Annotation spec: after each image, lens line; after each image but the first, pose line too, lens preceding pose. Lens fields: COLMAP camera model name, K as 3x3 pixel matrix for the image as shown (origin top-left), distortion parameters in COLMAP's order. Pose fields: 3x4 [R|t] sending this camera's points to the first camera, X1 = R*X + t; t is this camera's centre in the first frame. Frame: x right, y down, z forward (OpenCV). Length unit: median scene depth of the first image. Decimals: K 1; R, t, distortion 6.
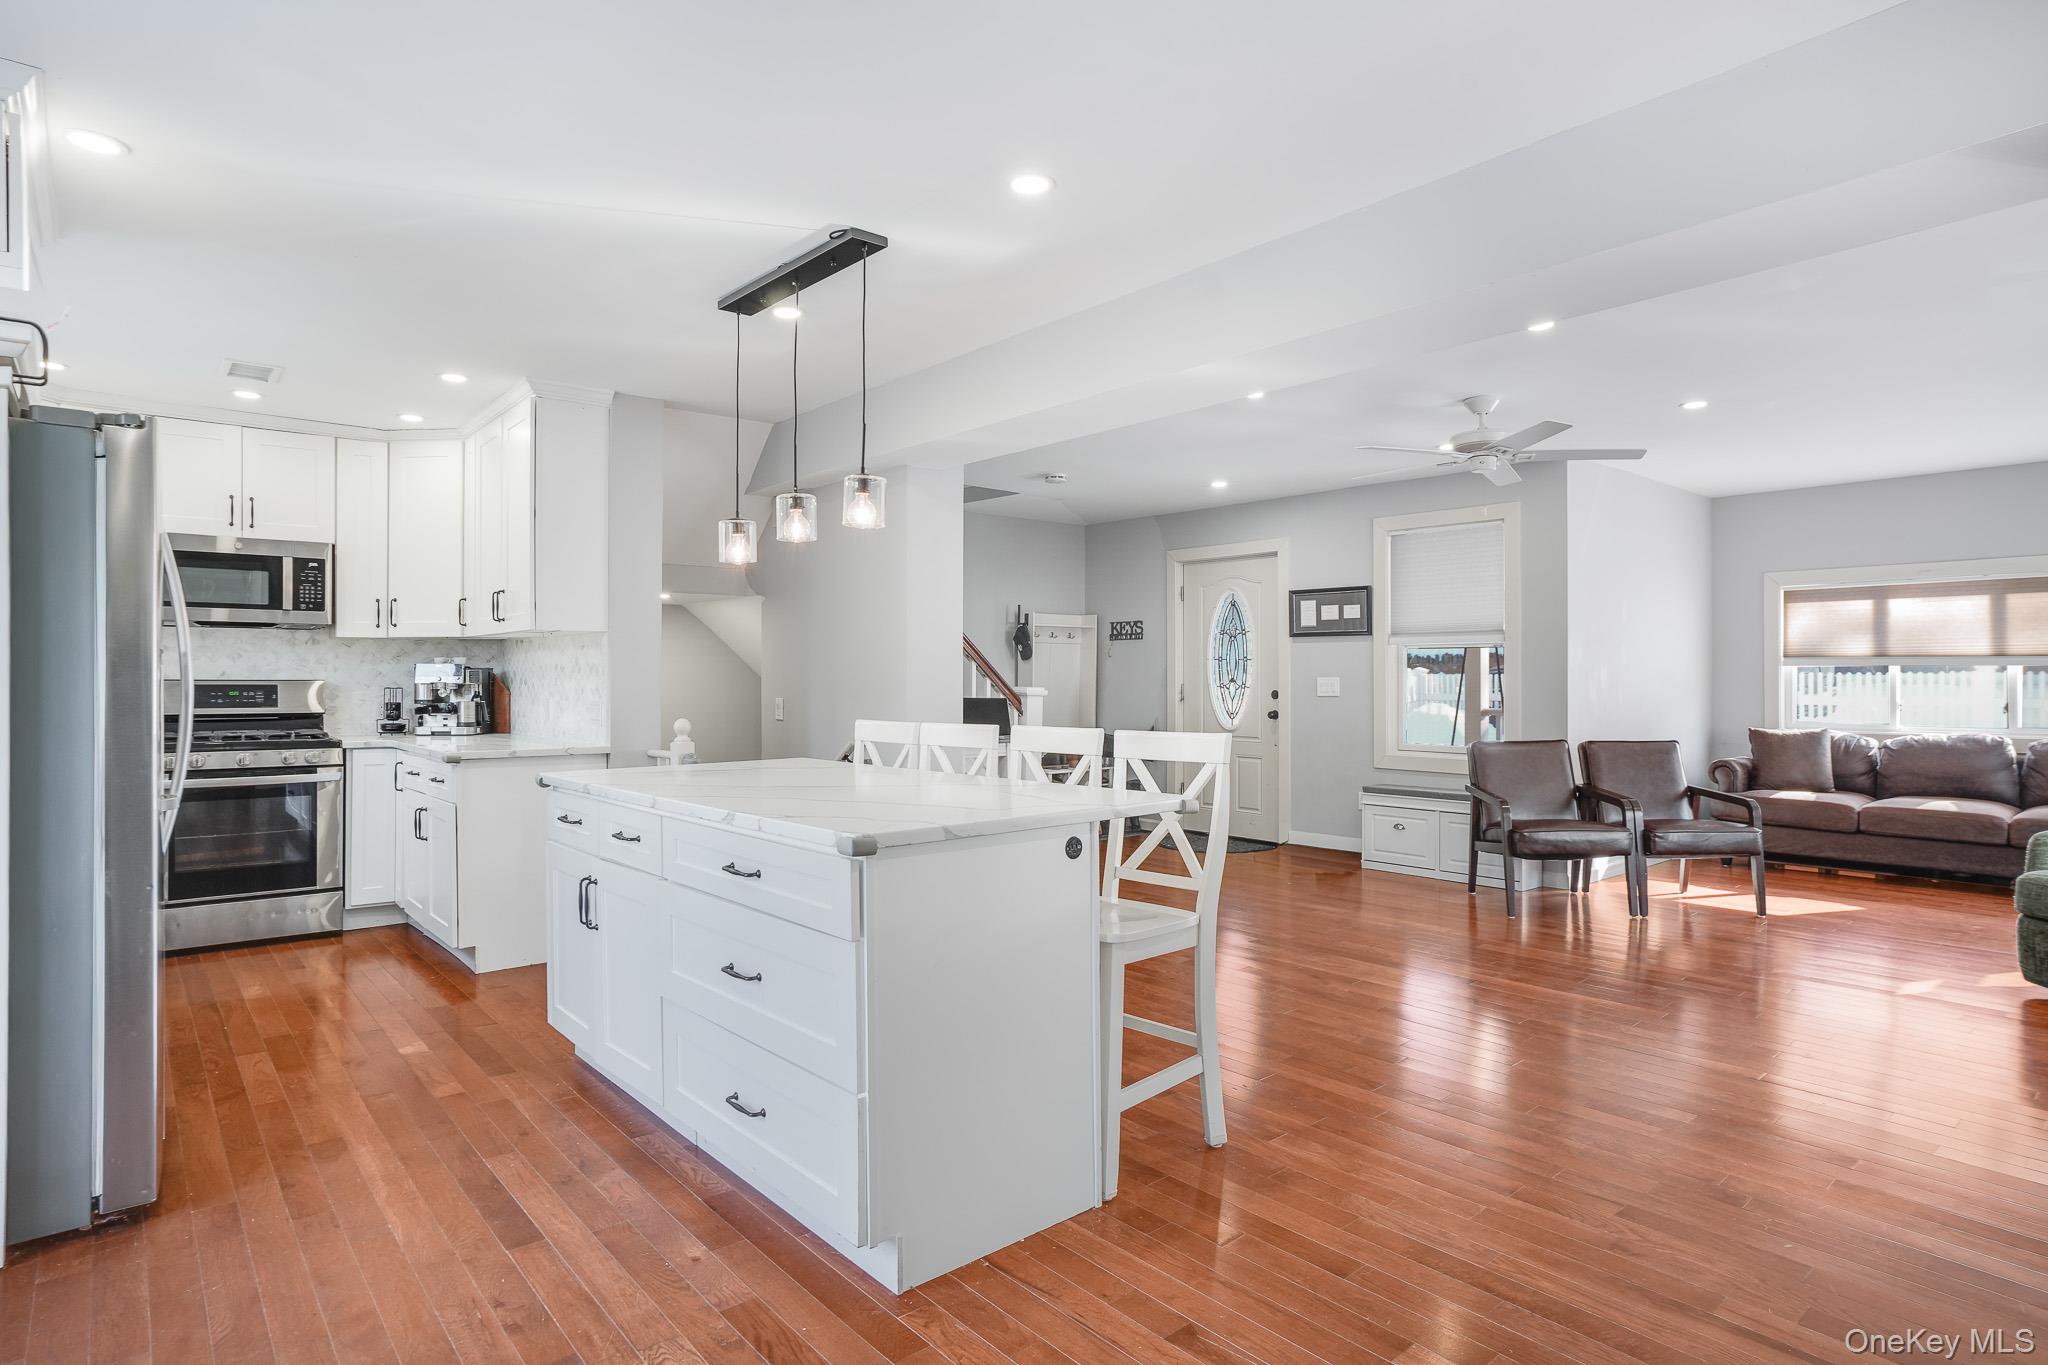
lens RADIAL K [[1092.9, 0, 1025.4], [0, 1092.9, 668.0], [0, 0, 1]] dist [-0.018041, 0.001878]
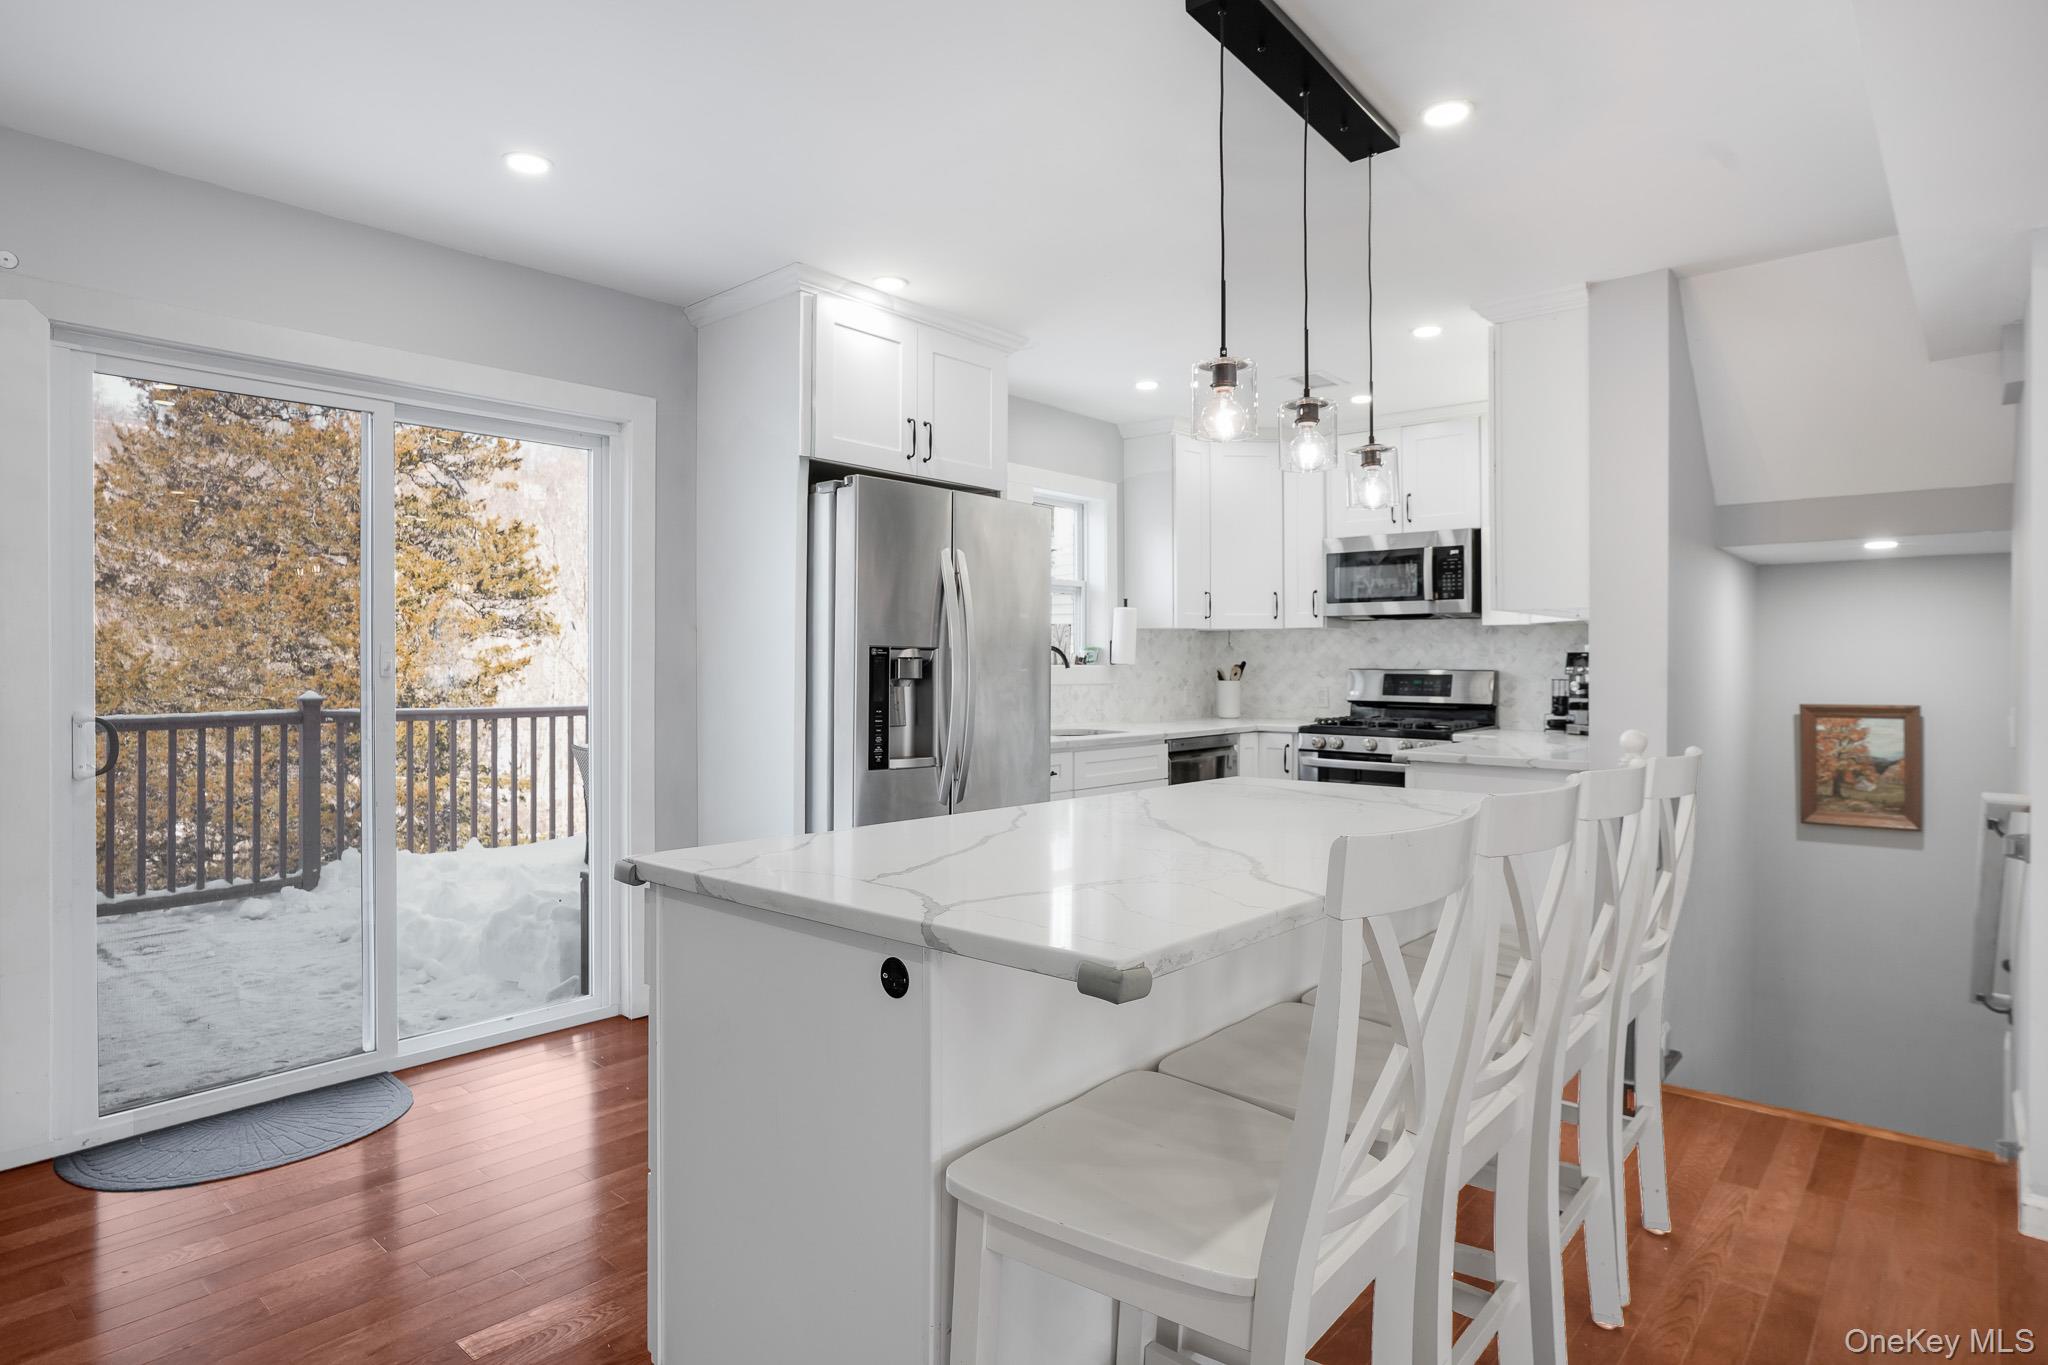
lens RADIAL K [[1128.1, 0, 1024.2], [0, 1128.1, 664.4], [0, 0, 1]] dist [-0.014087, 0.000890]
pose [[0.147792, 0.002536, -0.989015, 0.290767], [0.003522, 0.999989, 0.003090, 0.001508], [0.989012, -0.003940, 0.147781, 0.461236]]
